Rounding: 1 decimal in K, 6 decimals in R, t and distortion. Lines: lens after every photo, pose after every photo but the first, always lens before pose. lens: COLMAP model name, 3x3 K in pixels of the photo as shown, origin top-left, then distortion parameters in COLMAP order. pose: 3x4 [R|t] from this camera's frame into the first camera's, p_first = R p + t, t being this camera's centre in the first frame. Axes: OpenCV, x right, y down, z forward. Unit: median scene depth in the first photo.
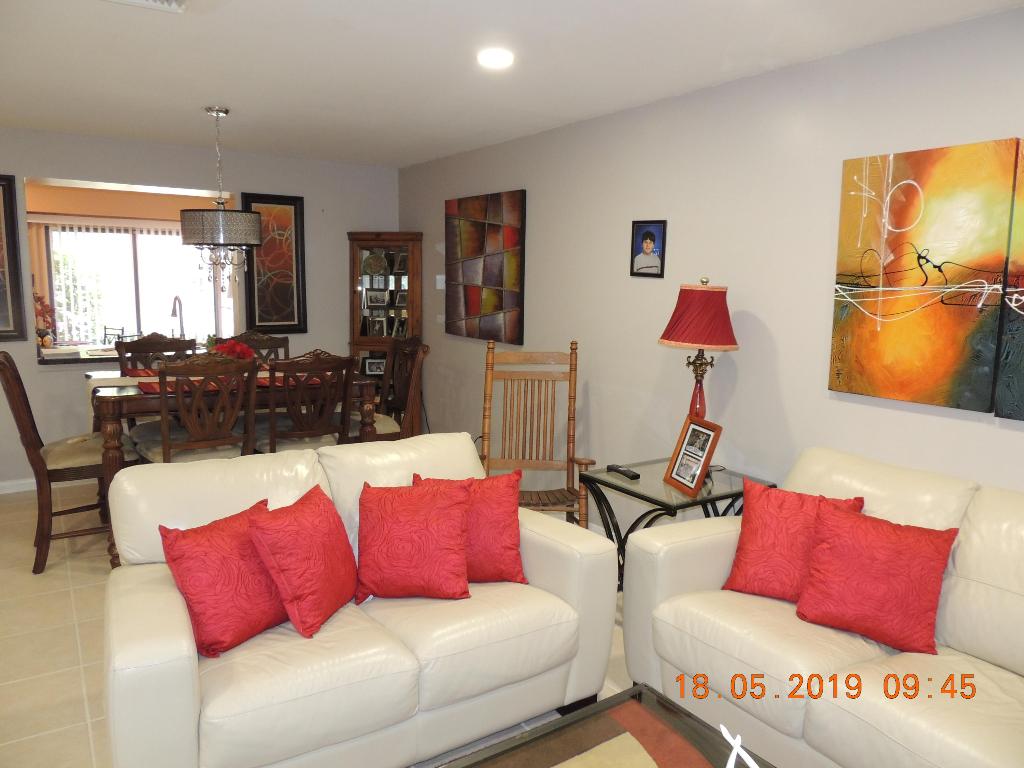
lens RADIAL K [[726.9, 0, 518.5], [0, 726.9, 396.8], [0, 0, 1]] dist [-0.015176, -0.004218]
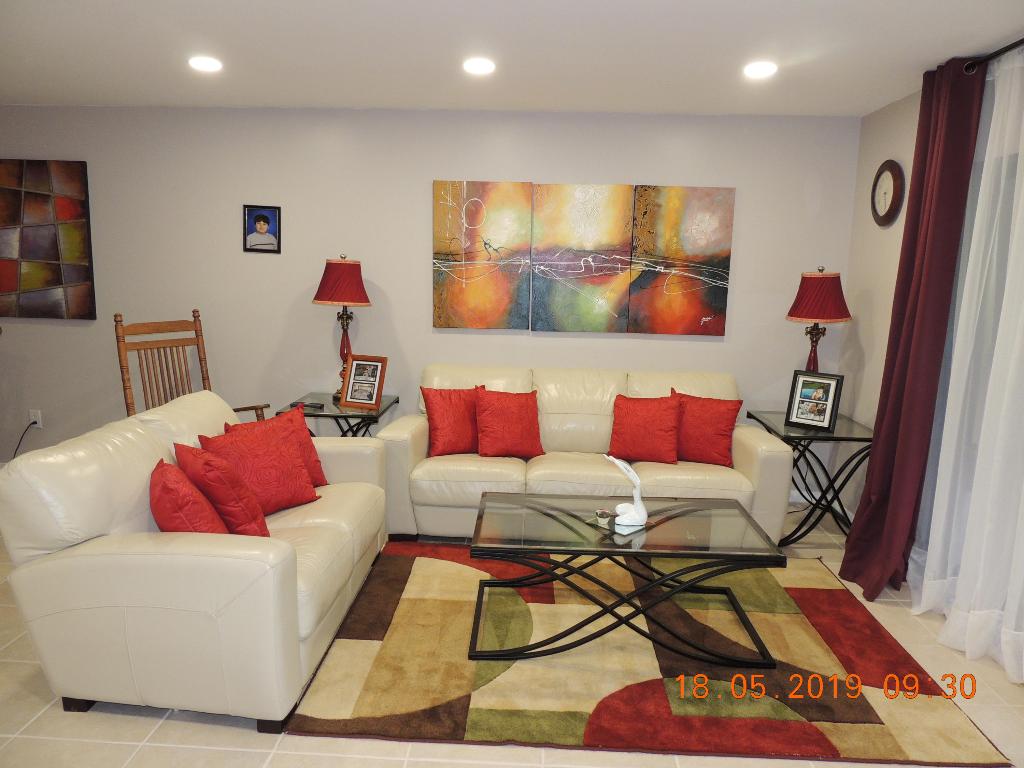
lens RADIAL K [[726.9, 0, 510.1], [0, 726.9, 391.7], [0, 0, 1]] dist [-0.015176, -0.004218]
pose [[0.592301, -0.143935, 0.792757, -0.663587], [0.115885, 0.988903, 0.092965, 0.001093], [-0.797340, 0.036805, 0.602407, -0.062510]]
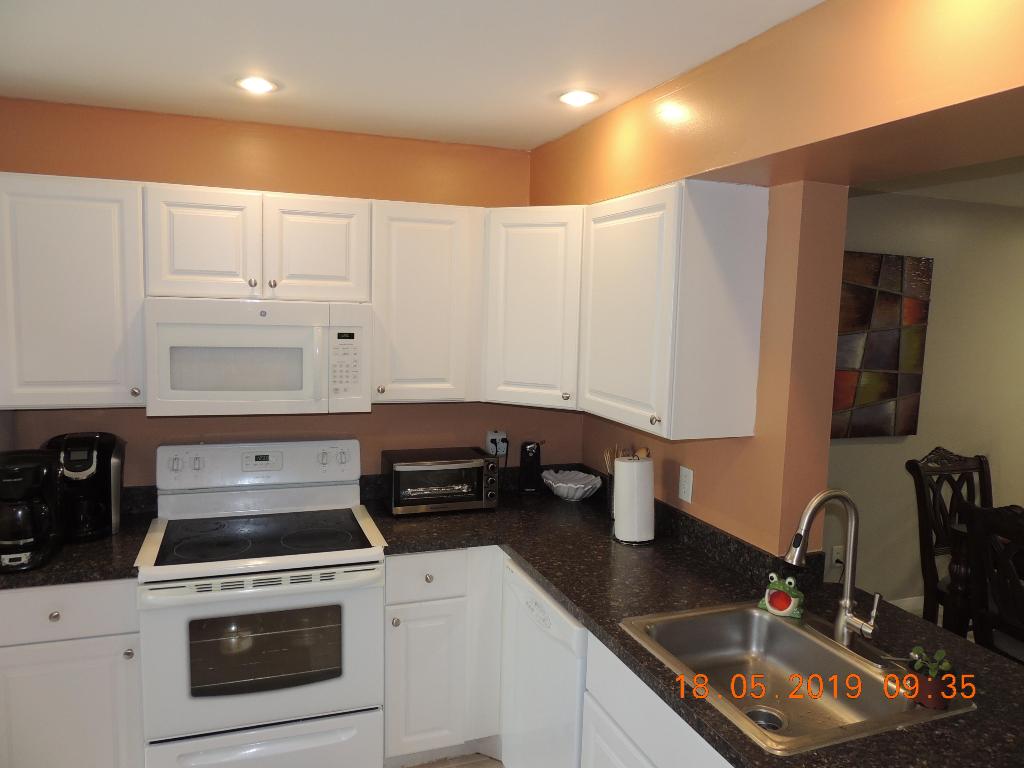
lens RADIAL K [[726.9, 0, 511.1], [0, 726.9, 392.6], [0, 0, 1]] dist [-0.015176, -0.004218]
pose [[0.243166, -0.103064, 0.964494, -1.366054], [0.141607, 0.987458, 0.069816, -0.361436], [-0.959593, 0.119602, 0.254711, 1.794456]]
